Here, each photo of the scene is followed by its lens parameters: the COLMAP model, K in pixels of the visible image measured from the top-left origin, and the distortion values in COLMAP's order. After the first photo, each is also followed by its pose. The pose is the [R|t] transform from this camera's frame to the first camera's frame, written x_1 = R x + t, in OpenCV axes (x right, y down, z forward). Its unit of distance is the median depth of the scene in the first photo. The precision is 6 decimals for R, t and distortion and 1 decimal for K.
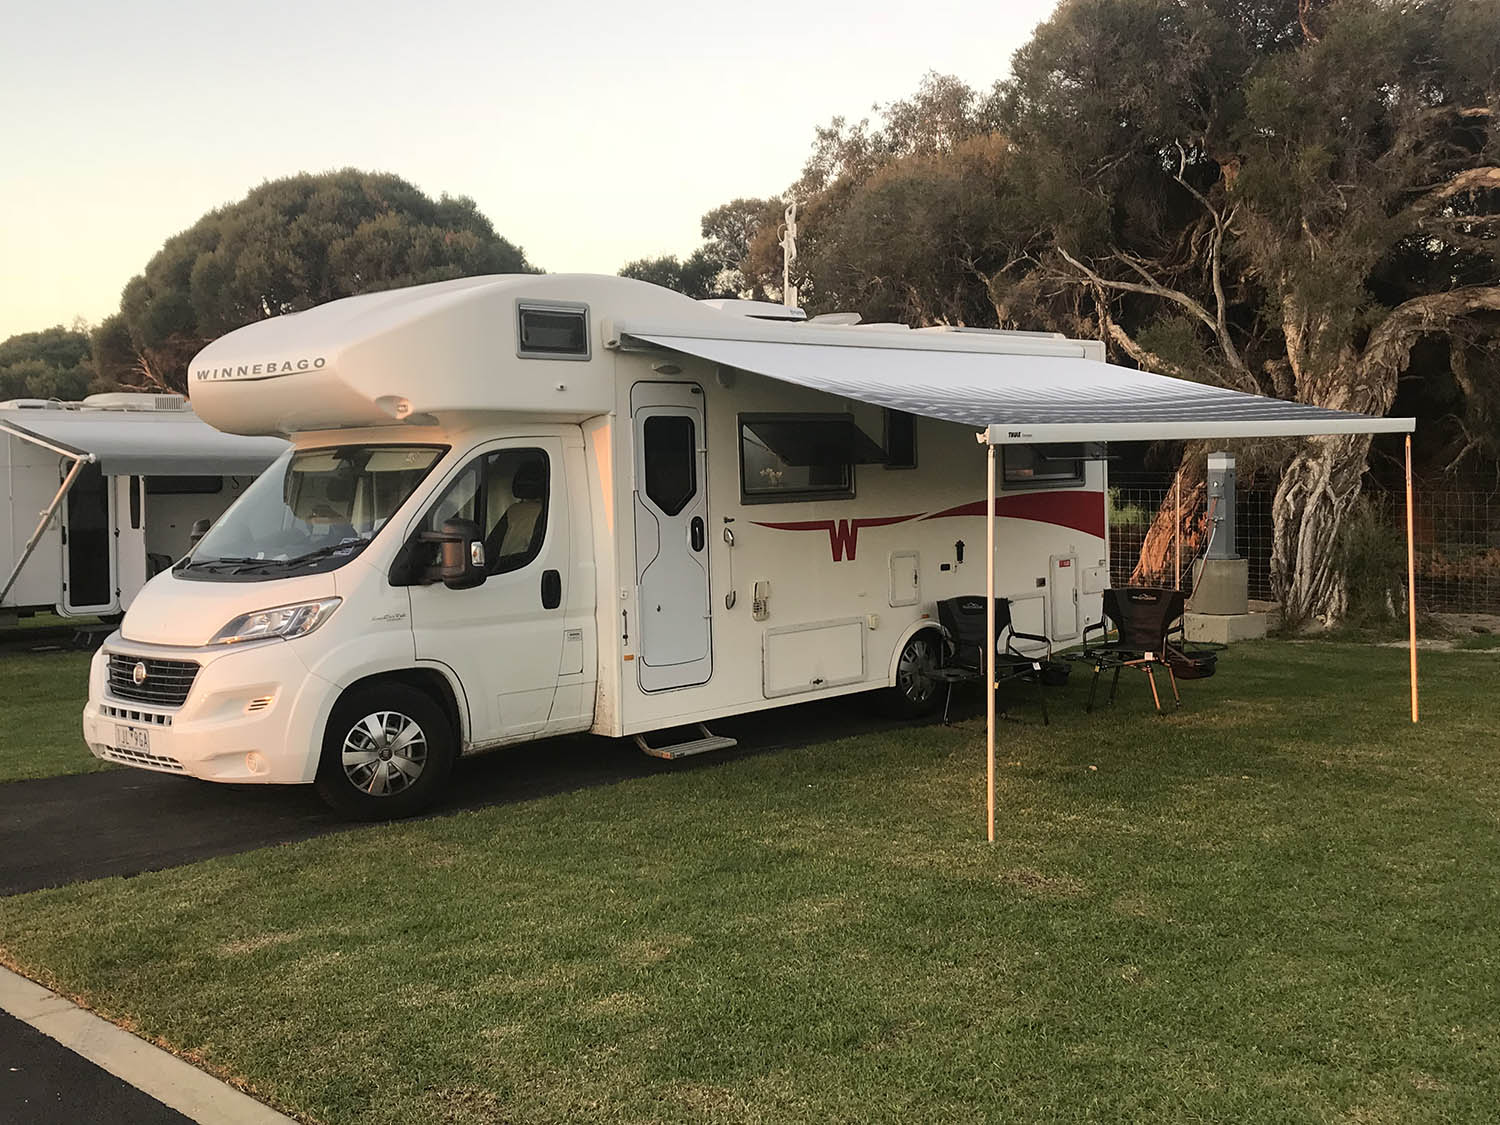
lens RADIAL K [[1627.8, 0, 747.5], [0, 1627.8, 557.9], [0, 0, 1]] dist [0.165904, 0.000000]
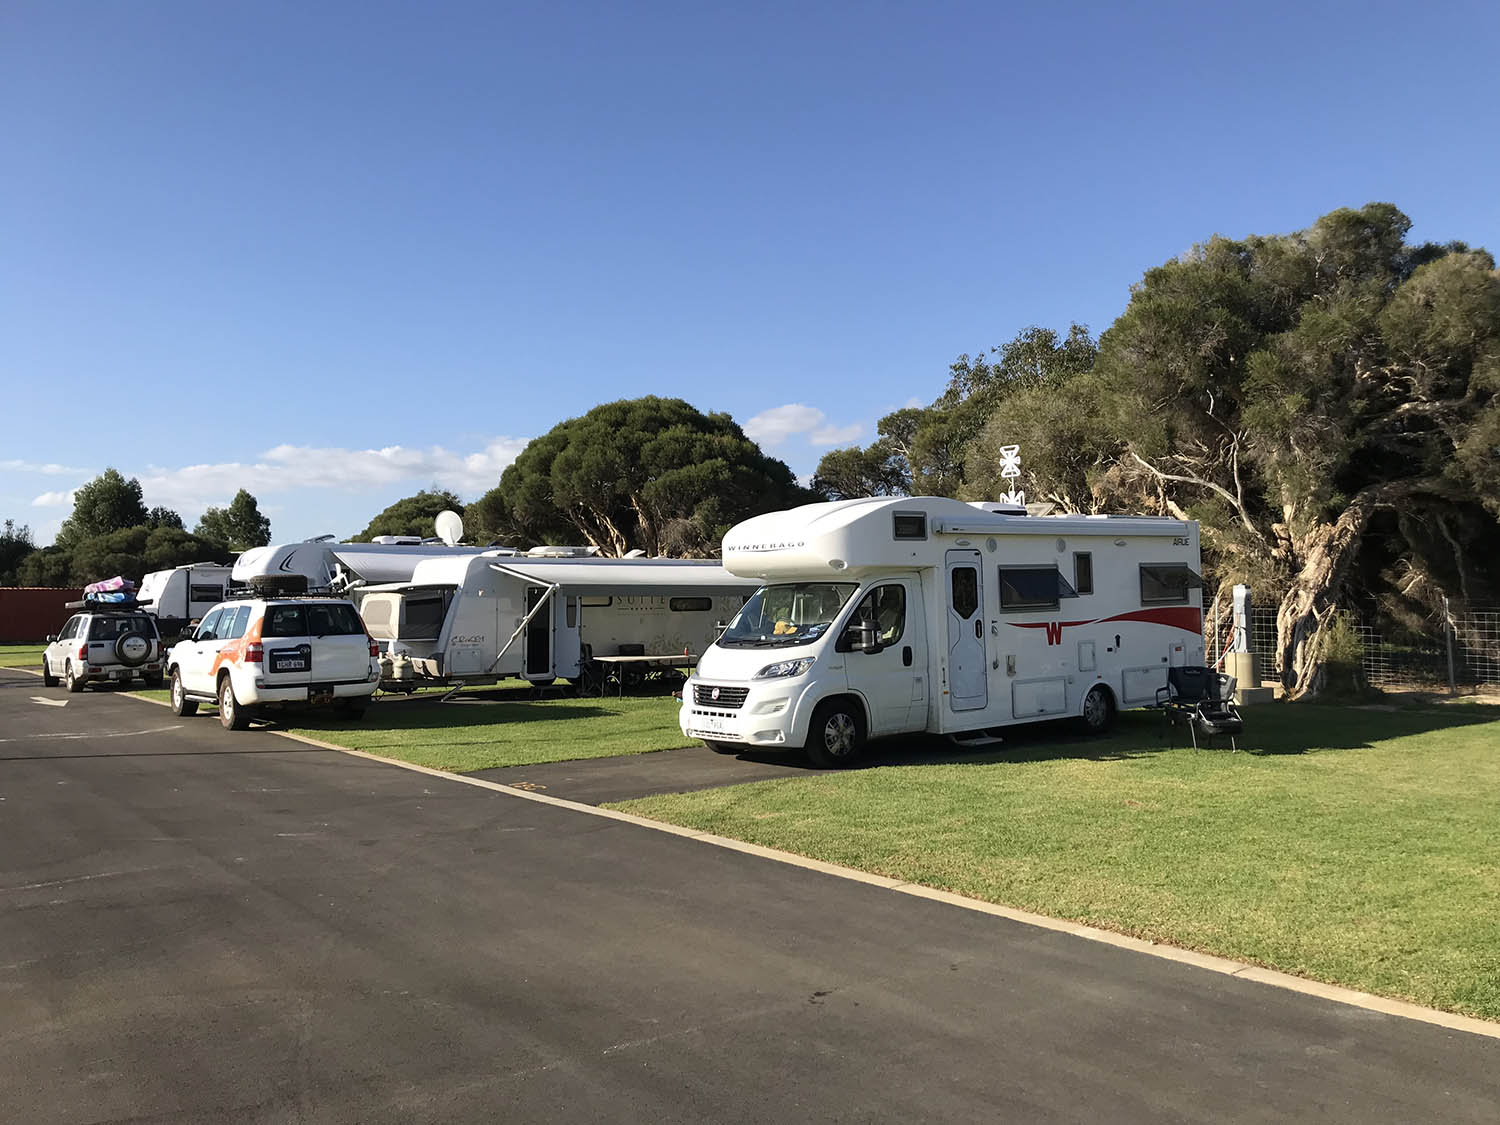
lens RADIAL K [[1196.8, 0, 760.0], [0, 1196.8, 561.5], [0, 0, 1]] dist [0.011892, -0.003590]
pose [[0.995406, 0.005089, -0.095612, -0.049002], [-0.012447, 0.996991, -0.076511, 0.005466], [0.094935, 0.077350, 0.992474, -0.139551]]
